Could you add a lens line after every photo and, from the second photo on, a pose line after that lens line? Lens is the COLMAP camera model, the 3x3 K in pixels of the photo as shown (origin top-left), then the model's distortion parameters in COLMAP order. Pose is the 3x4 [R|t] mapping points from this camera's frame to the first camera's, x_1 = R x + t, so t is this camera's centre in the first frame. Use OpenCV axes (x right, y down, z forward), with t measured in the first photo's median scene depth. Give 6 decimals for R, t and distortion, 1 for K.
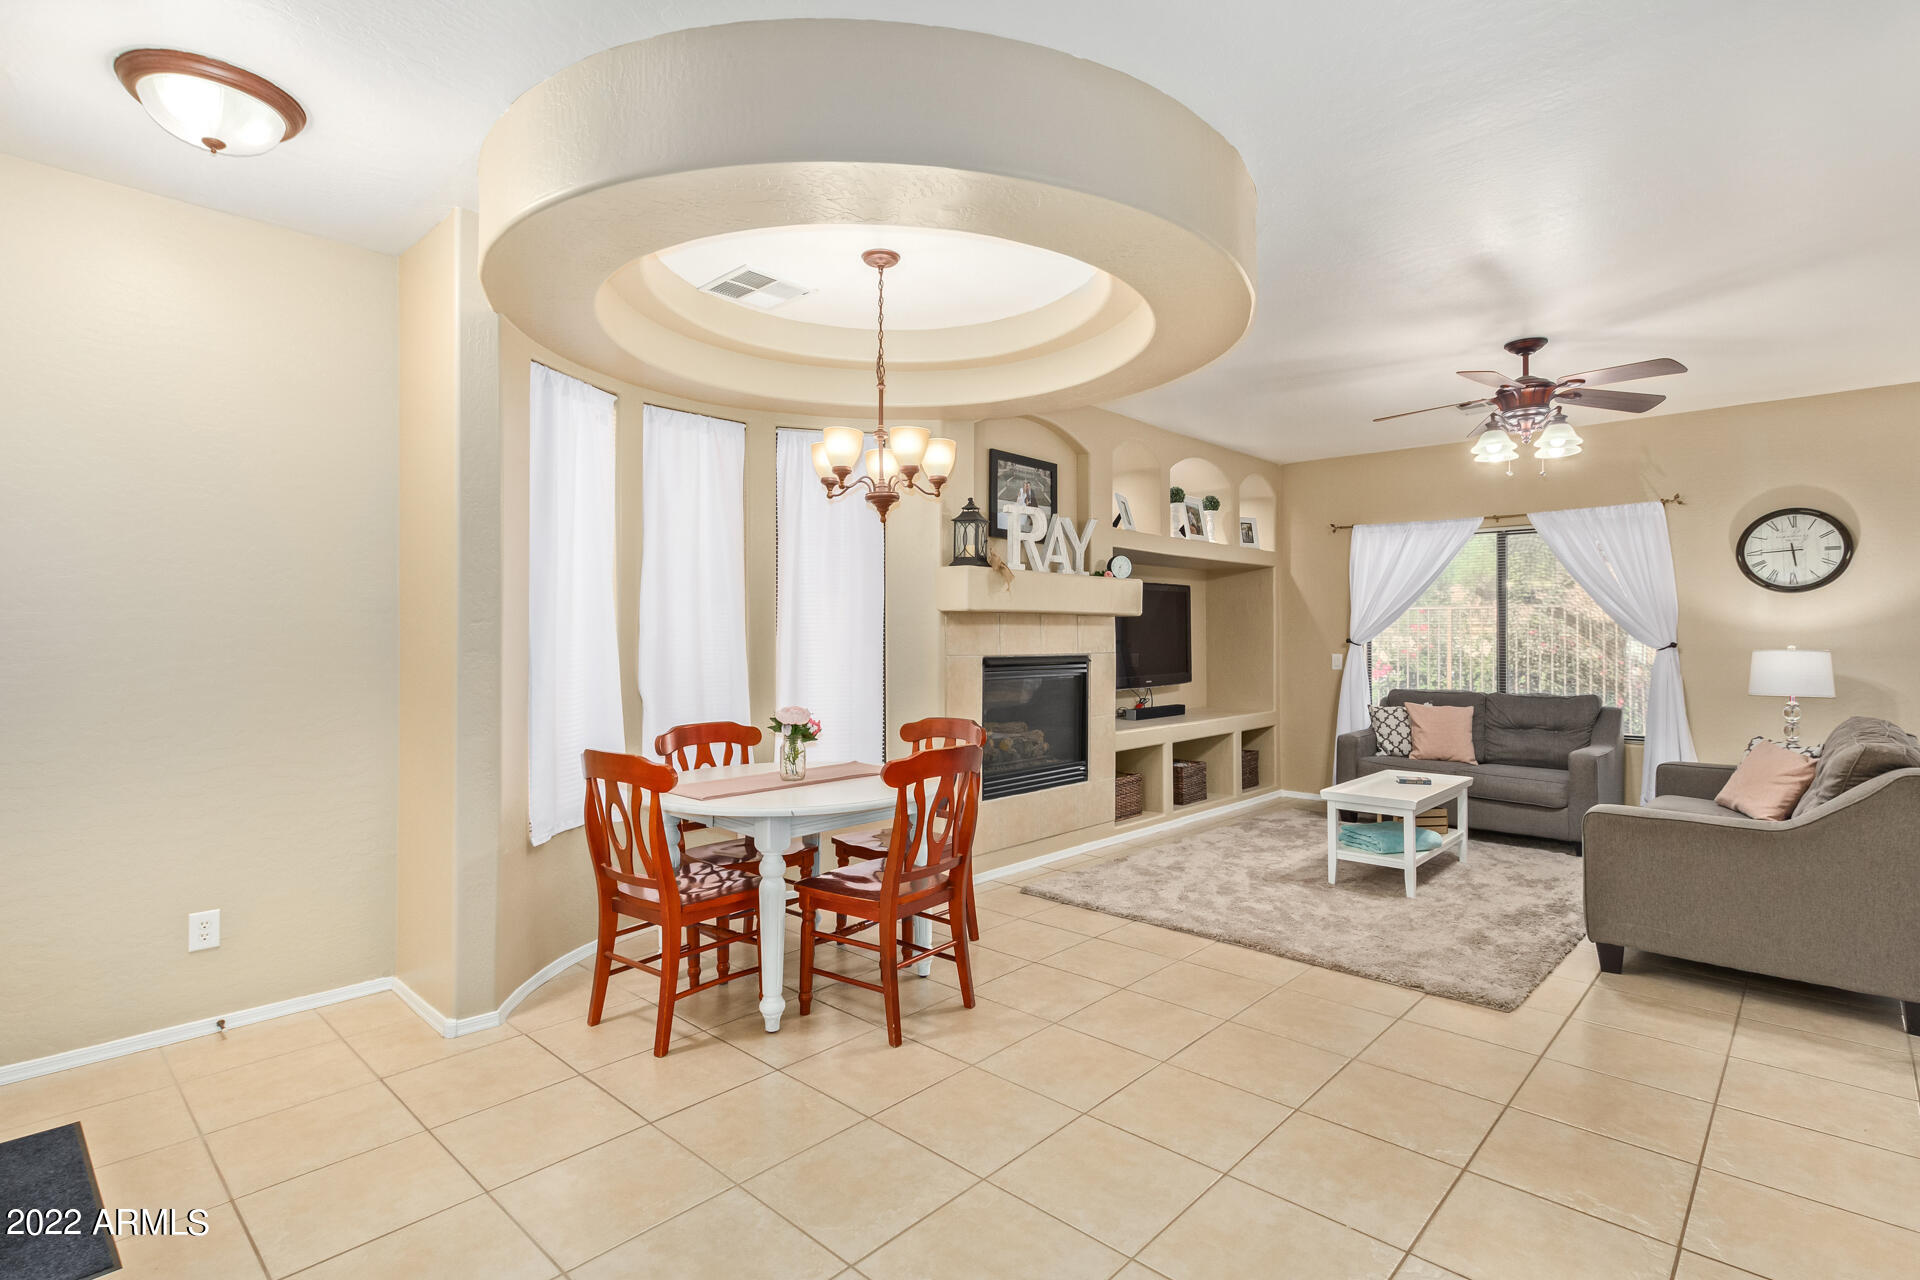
lens RADIAL K [[920.5, 0, 960.0], [0, 920.5, 640.0], [0, 0, 1]] dist [0.000515, 0.000813]
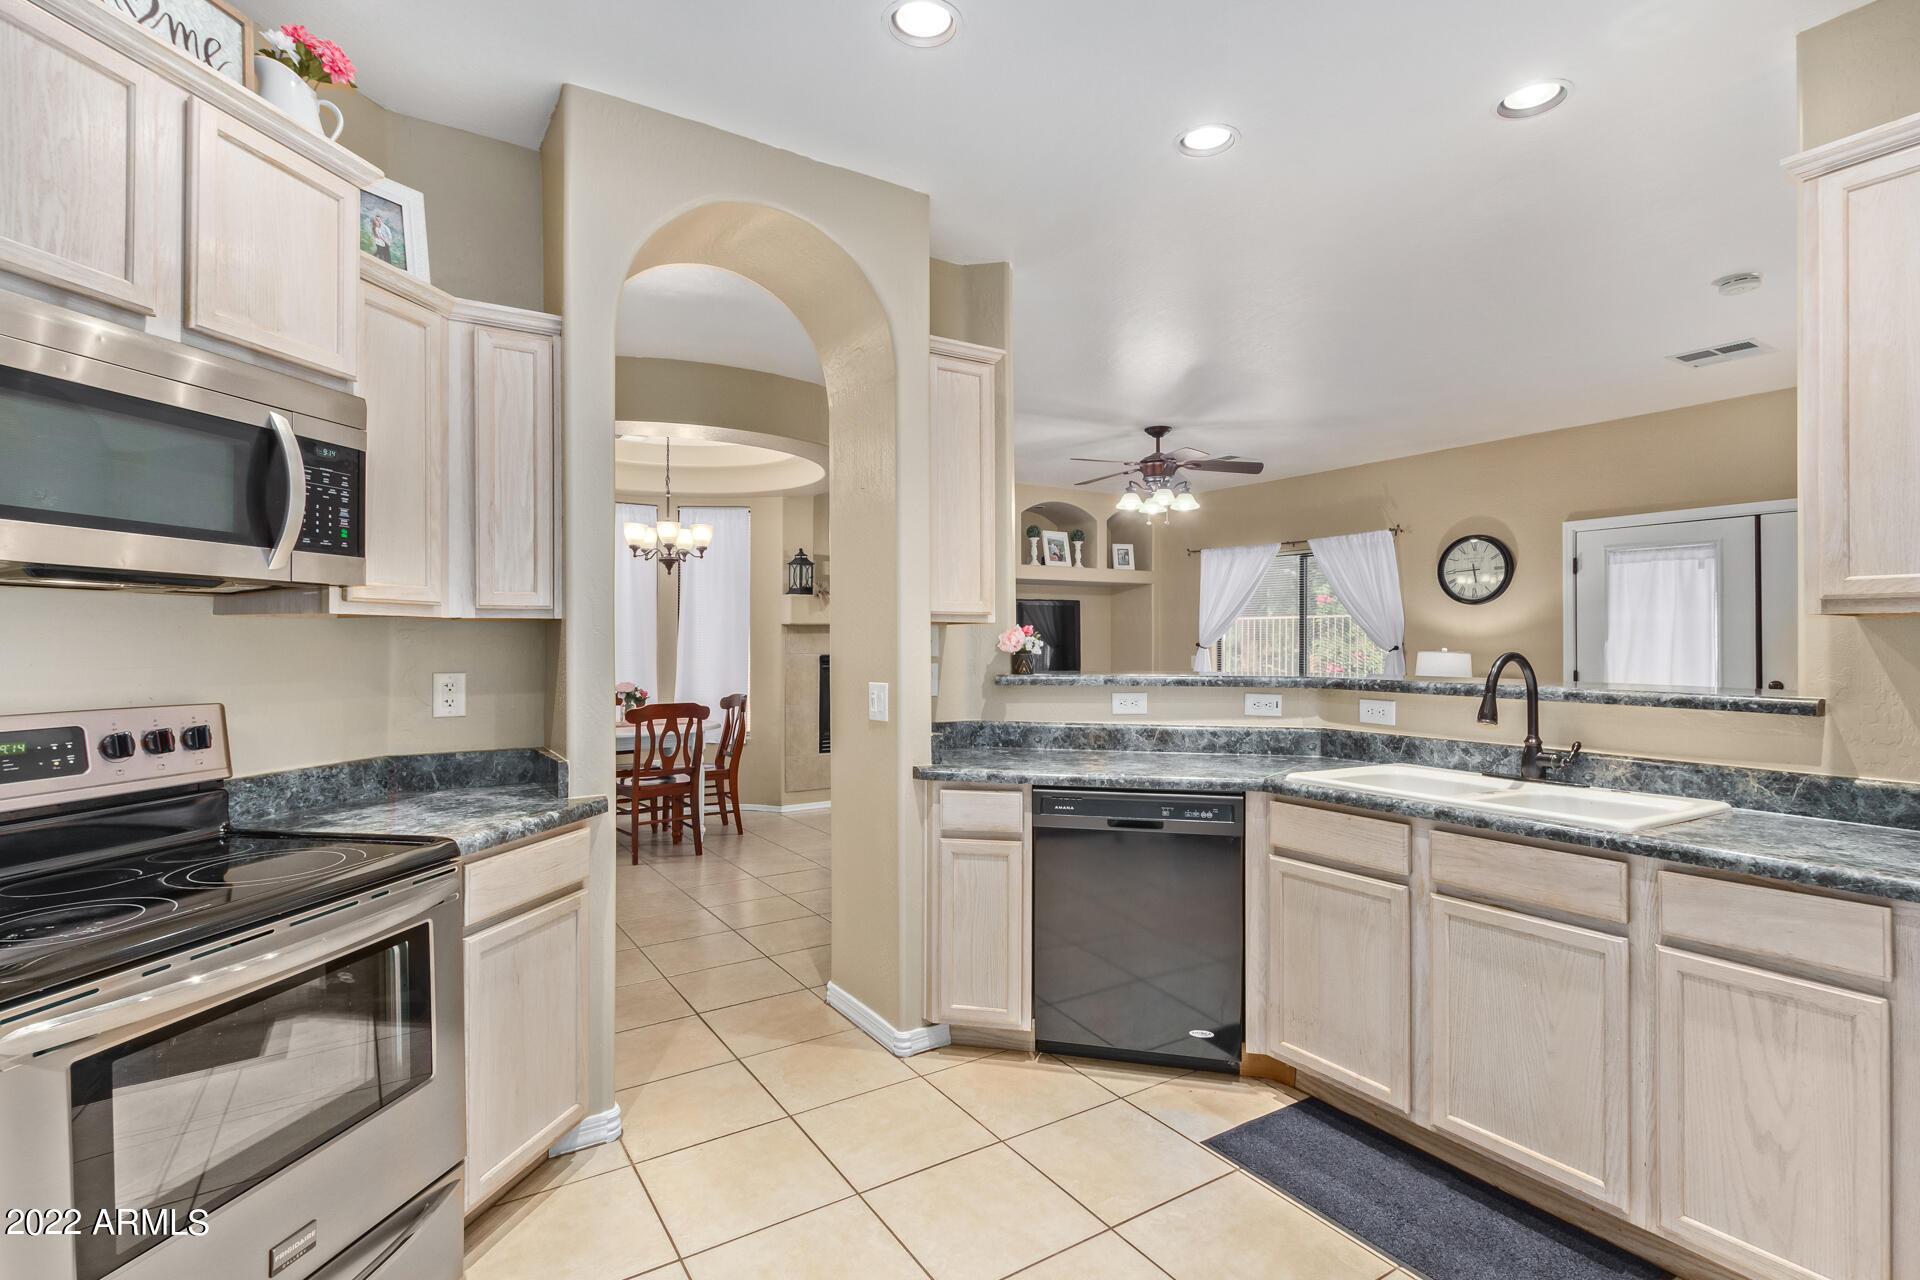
lens RADIAL K [[920.5, 0, 960.0], [0, 920.5, 640.0], [0, 0, 1]] dist [0.000515, 0.000813]
pose [[0.972030, -0.001102, -0.234852, 0.540834], [0.000120, 0.999991, -0.004198, -0.000334], [0.234855, 0.004053, 0.972022, -0.340278]]
